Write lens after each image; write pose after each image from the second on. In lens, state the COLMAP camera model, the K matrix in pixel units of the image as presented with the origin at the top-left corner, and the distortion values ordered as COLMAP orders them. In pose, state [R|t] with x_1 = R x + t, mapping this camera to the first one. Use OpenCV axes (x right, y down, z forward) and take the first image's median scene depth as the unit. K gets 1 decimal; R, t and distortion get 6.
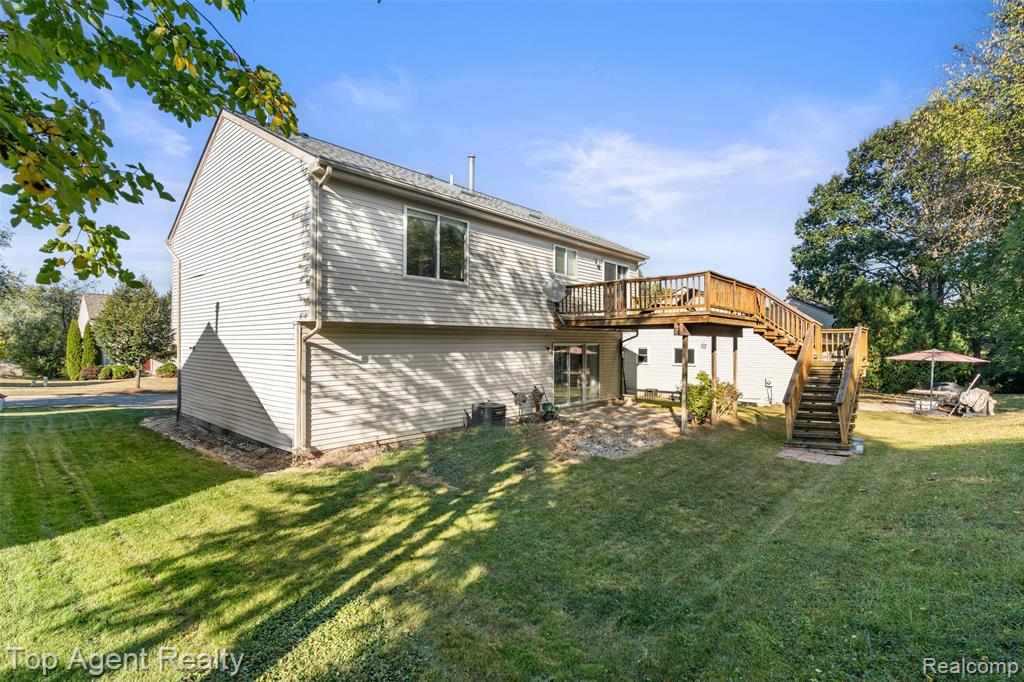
lens RADIAL K [[466.8, 0, 505.5], [0, 466.8, 342.9], [0, 0, 1]] dist [-0.002723, -0.000343]
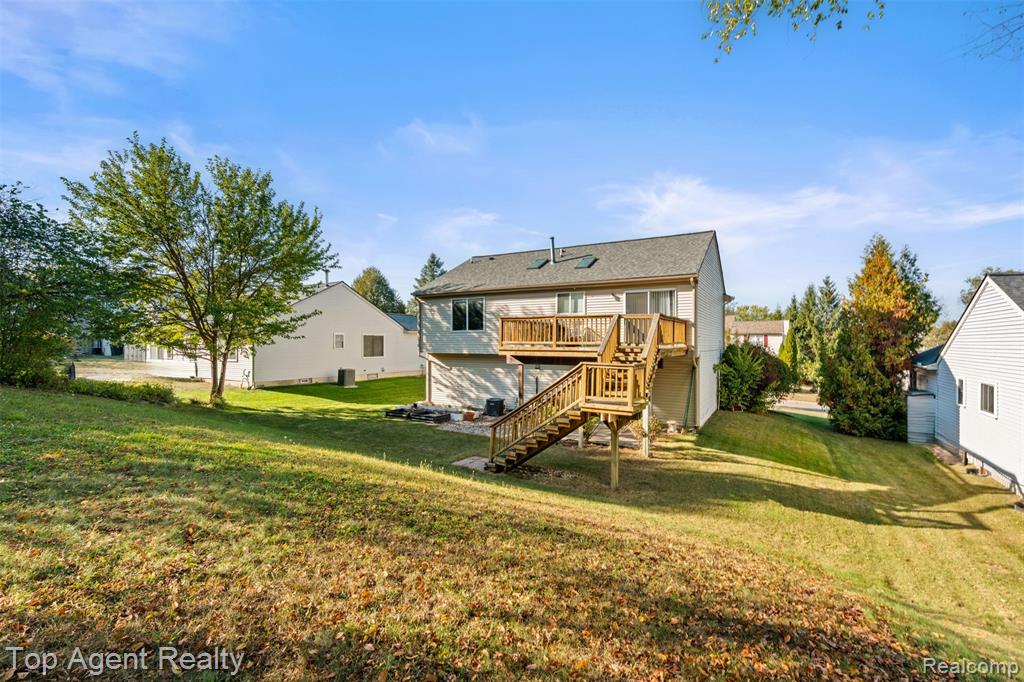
lens RADIAL K [[466.8, 0, 505.5], [0, 466.8, 342.9], [0, 0, 1]] dist [-0.002723, -0.000343]
pose [[0.197789, 0.003128, -0.980240, 1.731719], [0.000550, 0.999994, 0.003302, -0.085056], [0.980245, -0.001193, 0.197786, 0.719536]]
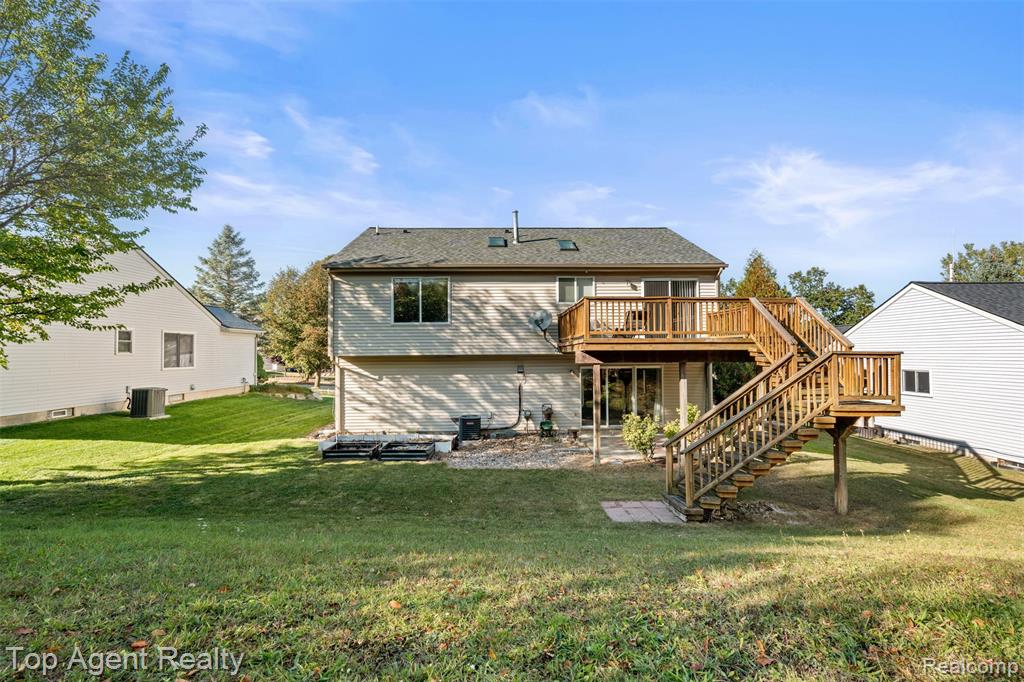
lens RADIAL K [[466.8, 0, 505.5], [0, 466.8, 342.9], [0, 0, 1]] dist [-0.002723, -0.000343]
pose [[0.688048, -0.018783, -0.725422, 0.994604], [0.007966, 0.999800, -0.018331, -0.045182], [0.725621, 0.006834, 0.688061, 0.202984]]
